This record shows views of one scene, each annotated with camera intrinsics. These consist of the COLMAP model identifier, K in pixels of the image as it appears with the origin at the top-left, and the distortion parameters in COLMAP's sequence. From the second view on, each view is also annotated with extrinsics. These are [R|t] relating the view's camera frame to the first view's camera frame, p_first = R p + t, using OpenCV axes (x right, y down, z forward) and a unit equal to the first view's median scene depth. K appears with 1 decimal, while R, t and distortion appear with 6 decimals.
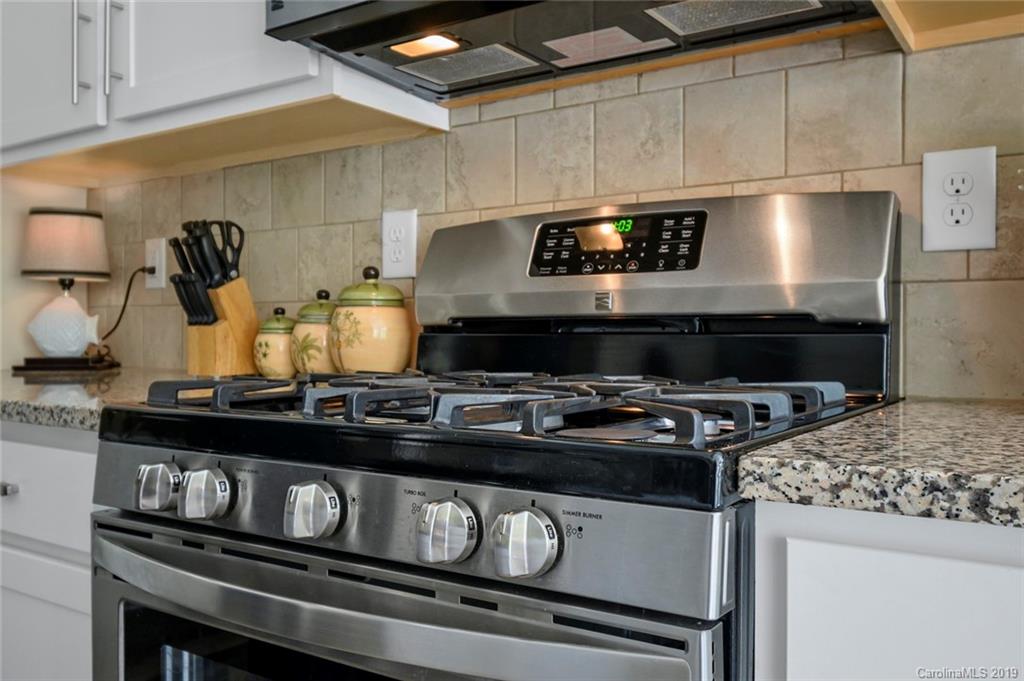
lens RADIAL K [[863.1, 0, 512.0], [0, 863.1, 340.5], [0, 0, 1]] dist [0.015521, 0.005616]
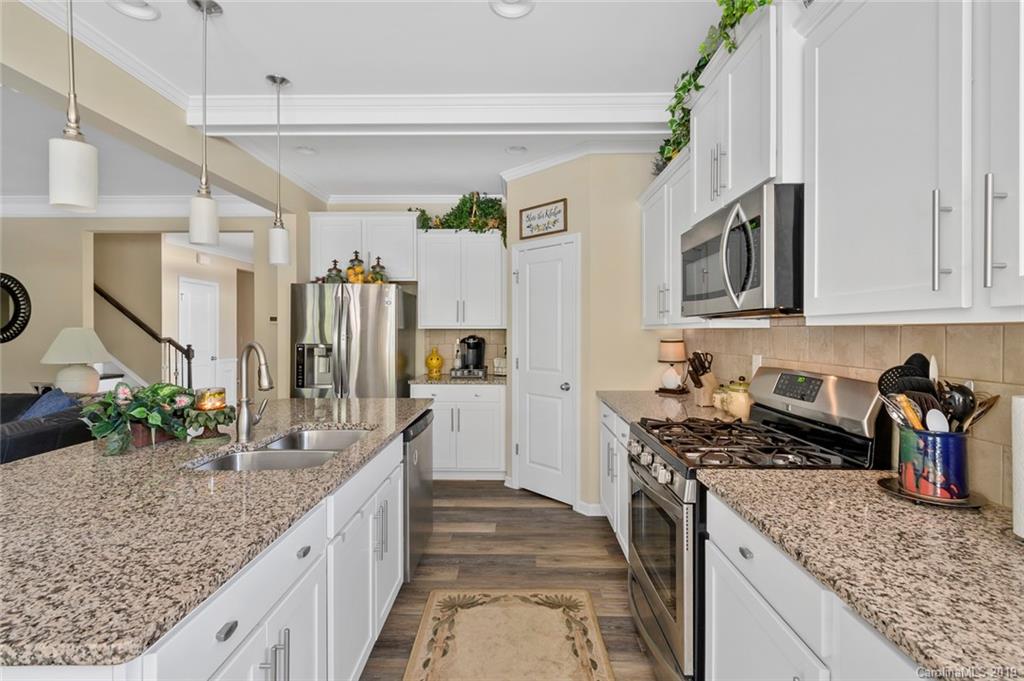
lens RADIAL K [[459.7, 0, 513.0], [0, 459.7, 335.2], [0, 0, 1]] dist [0.009609, -0.006720]
pose [[0.546080, 0.005239, -0.837716, 0.673740], [-0.005360, 0.999982, 0.002760, -0.217469], [0.837716, 0.002983, 0.546099, -0.426837]]
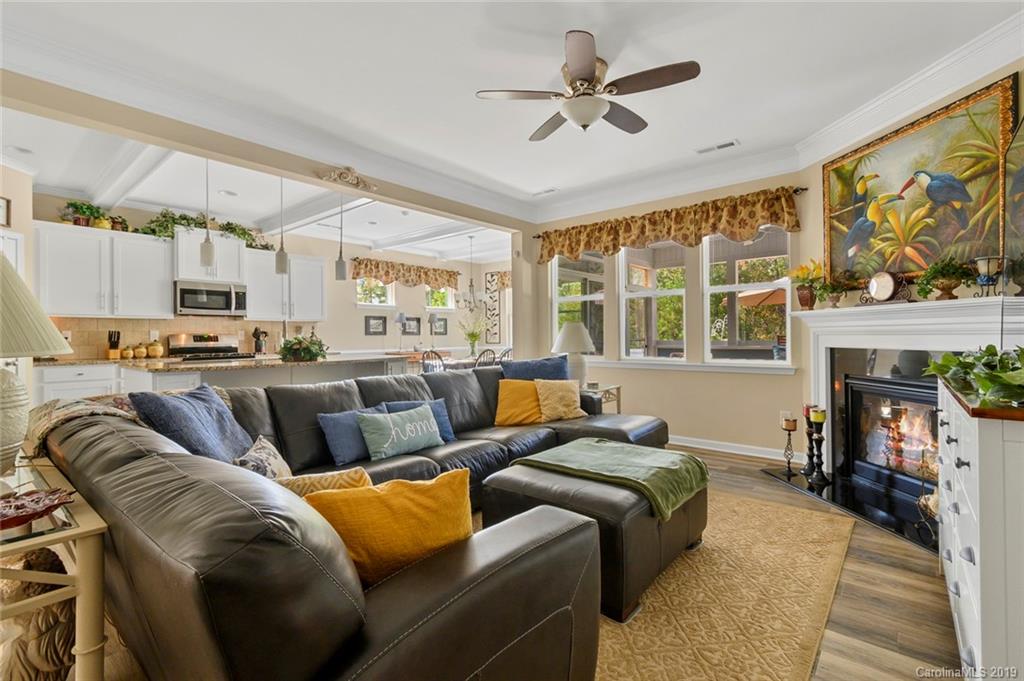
lens RADIAL K [[459.7, 0, 513.0], [0, 459.7, 335.2], [0, 0, 1]] dist [0.009609, -0.006720]
pose [[0.102196, -0.002020, 0.994762, -3.341343], [0.015309, 0.999883, 0.000458, -0.079172], [-0.994646, 0.015182, 0.102215, -2.048376]]
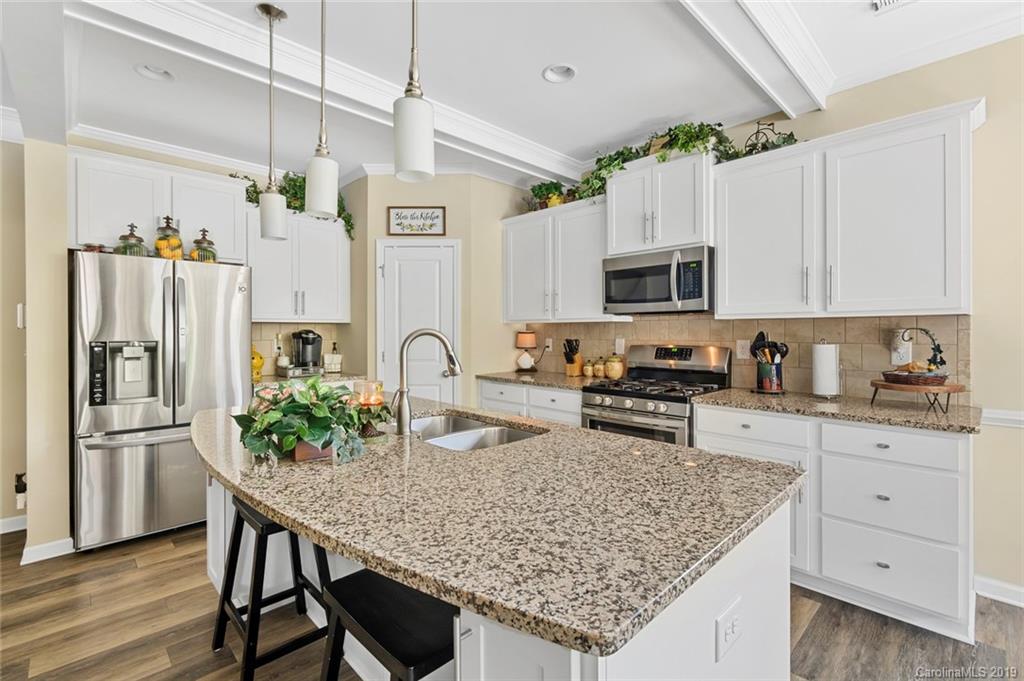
lens RADIAL K [[459.7, 0, 513.0], [0, 459.7, 335.2], [0, 0, 1]] dist [0.009609, -0.006720]
pose [[0.979069, -0.001954, -0.203517, -0.190301], [0.002678, 0.999991, 0.003285, -0.181836], [0.203509, -0.003761, 0.979066, -1.383859]]
